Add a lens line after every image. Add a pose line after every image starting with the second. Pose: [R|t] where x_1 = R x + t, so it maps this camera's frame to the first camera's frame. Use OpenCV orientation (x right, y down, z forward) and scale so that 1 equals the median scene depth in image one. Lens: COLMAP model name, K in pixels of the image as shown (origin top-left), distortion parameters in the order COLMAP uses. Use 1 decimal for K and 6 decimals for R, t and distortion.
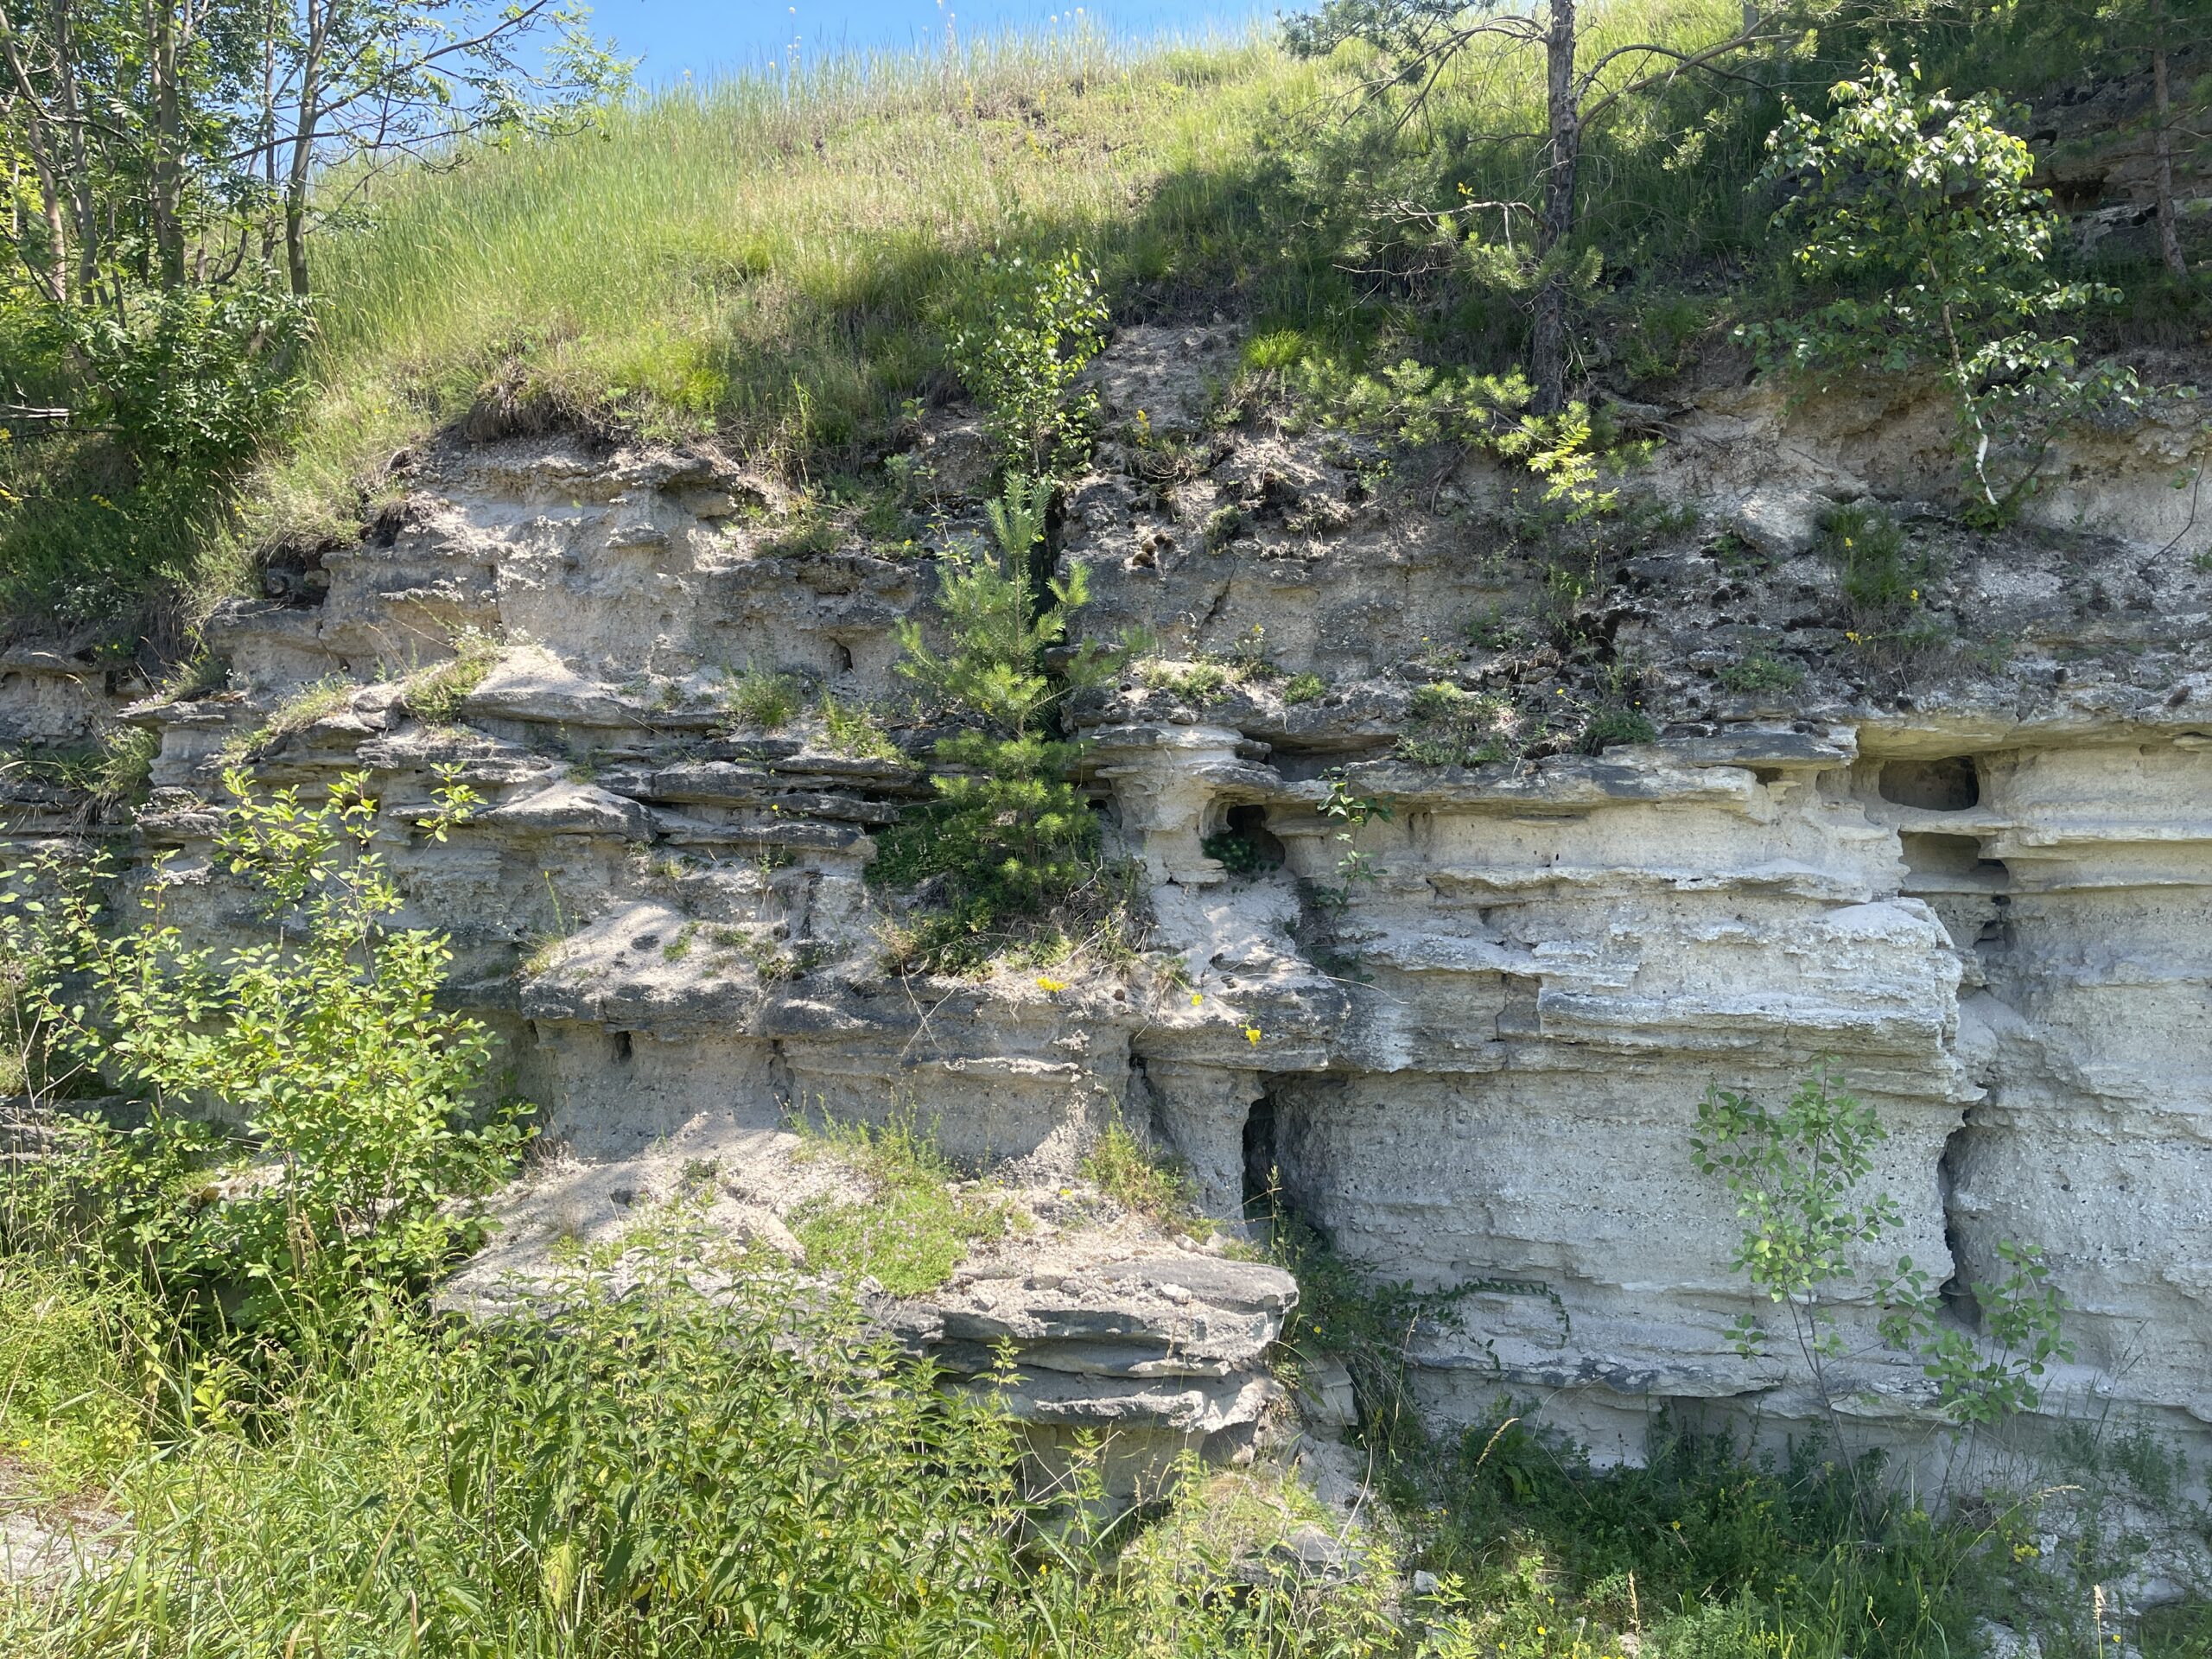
lens RADIAL K [[1680.9, 0, 1122.2], [0, 1680.9, 810.7], [0, 0, 1]] dist [0.047264, -0.049414]
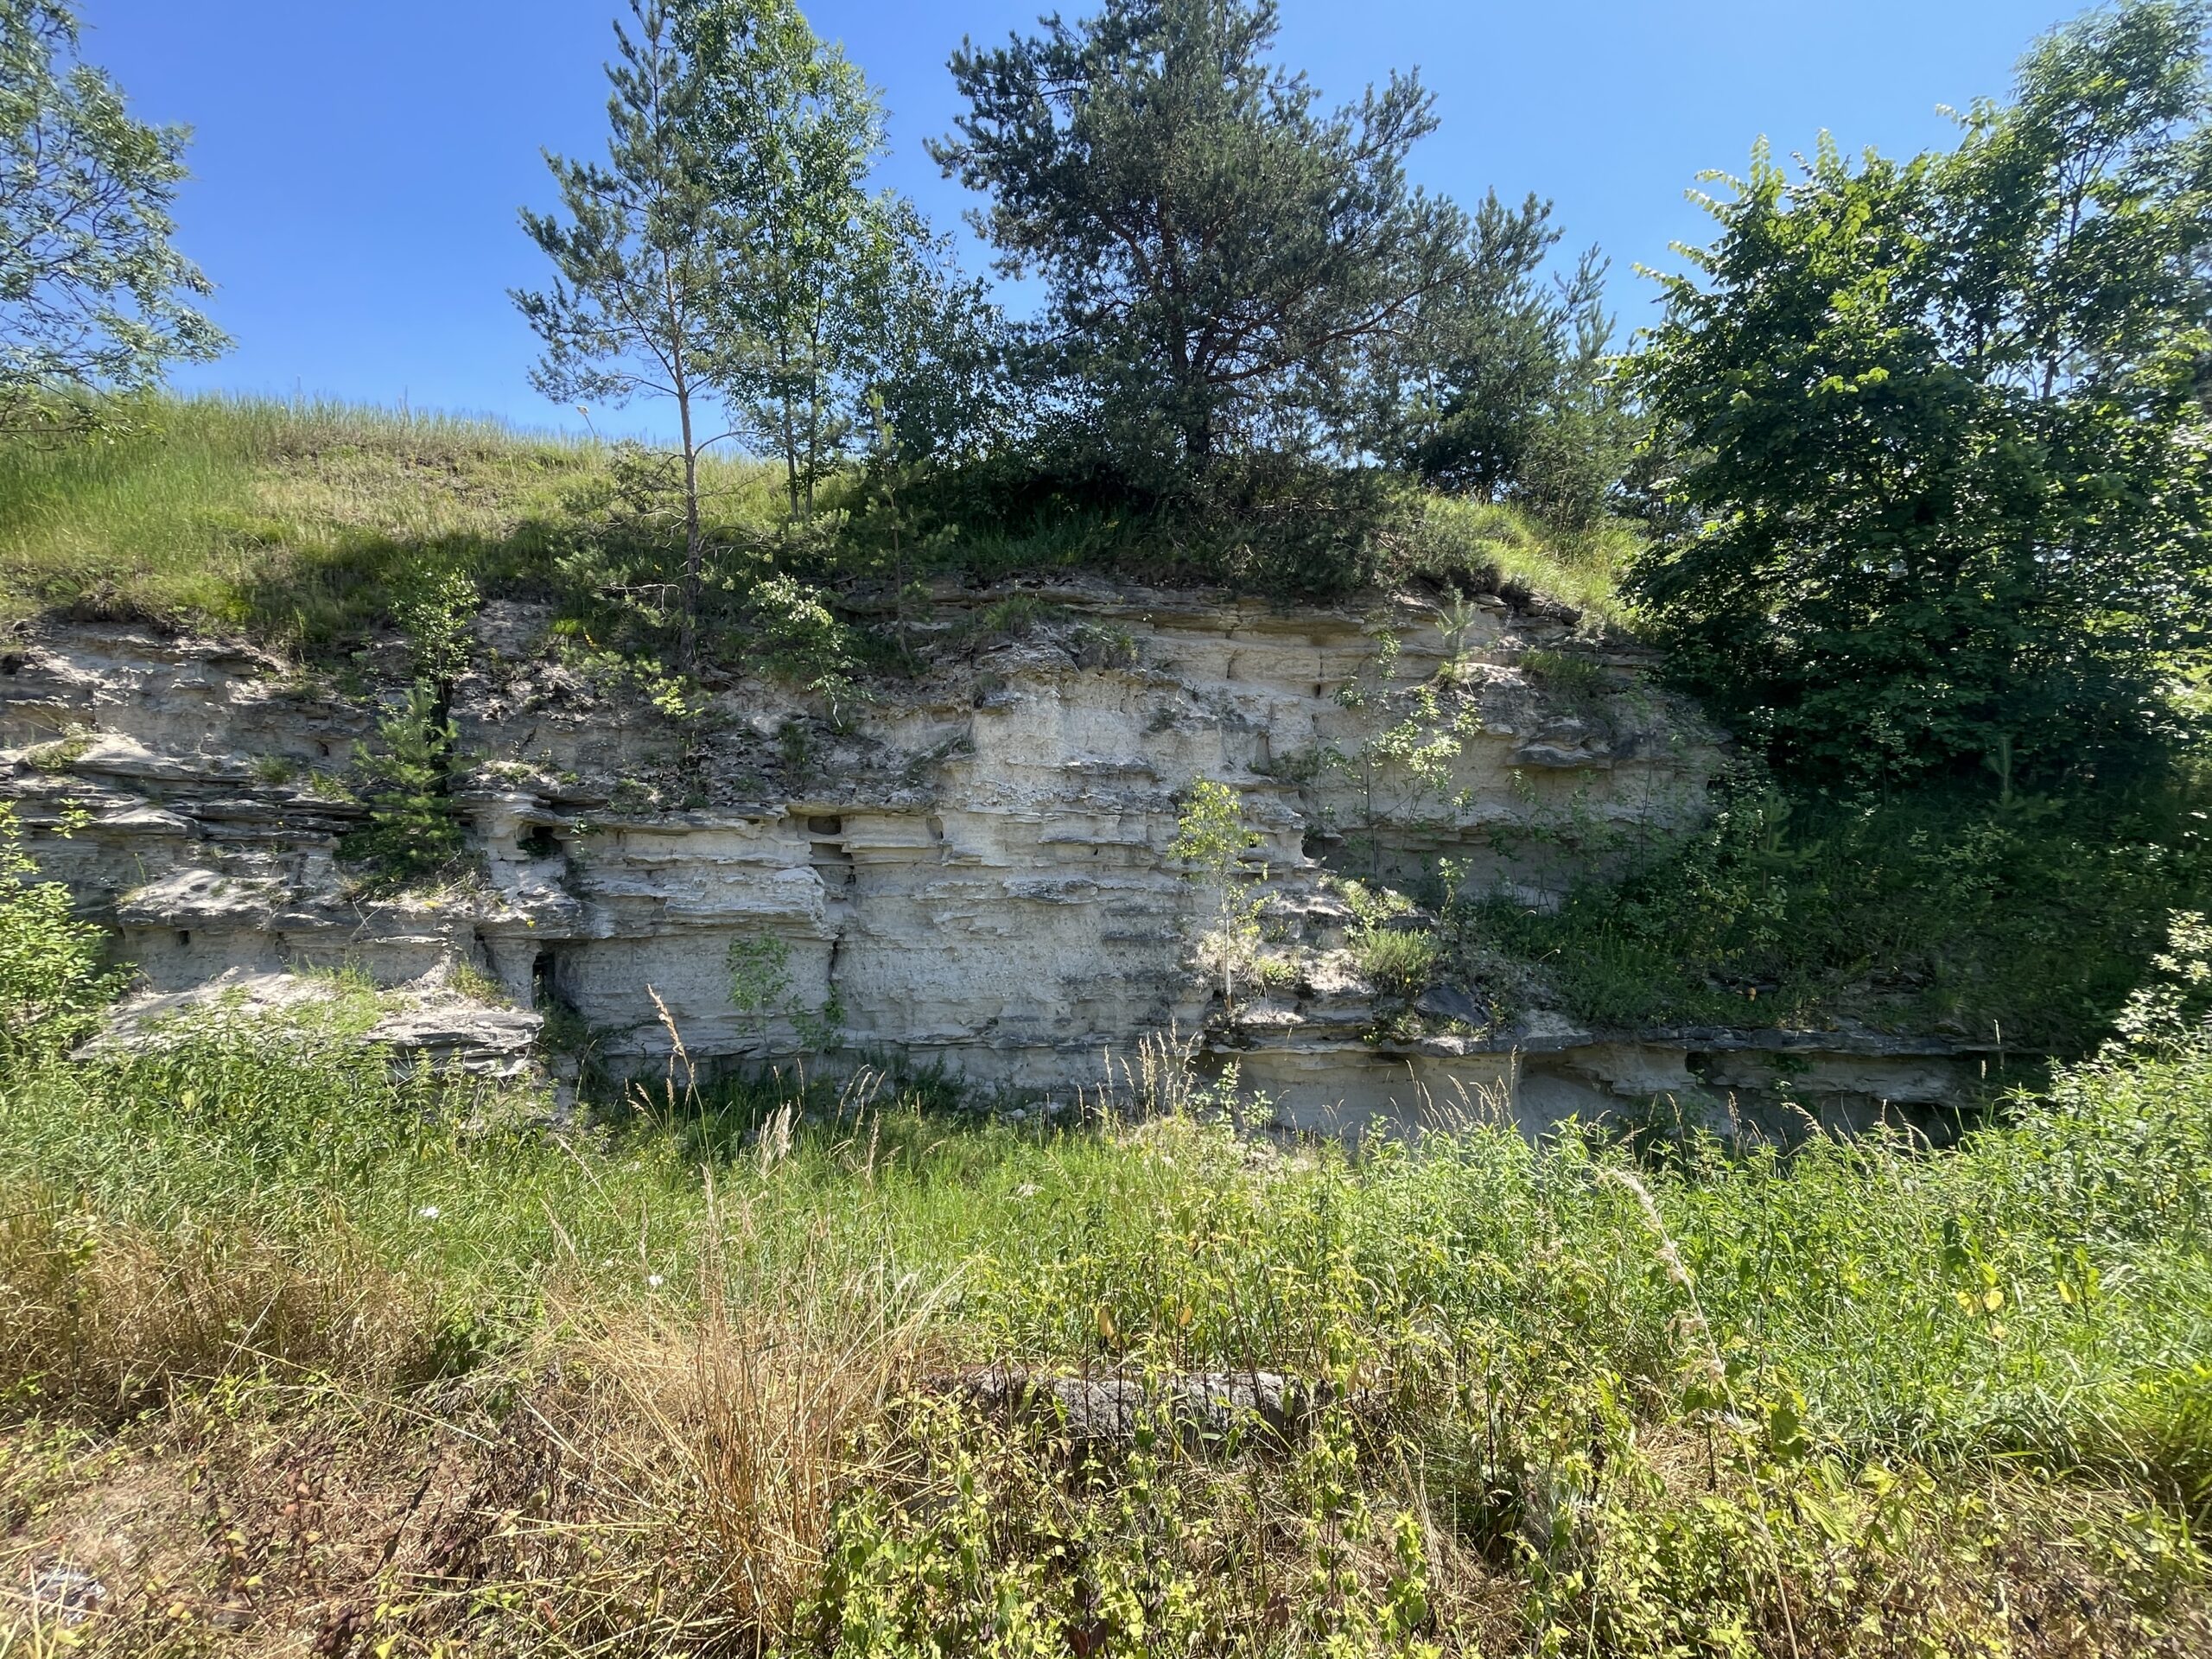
lens RADIAL K [[973.3, 0, 1102.9], [0, 973.3, 828.1], [0, 0, 1]] dist [-0.005335, 0.003668]
pose [[0.871510, 0.019895, 0.489974, 0.100770], [-0.026387, 0.999632, 0.006345, -0.032690], [-0.489668, -0.018459, 0.871714, -0.595305]]
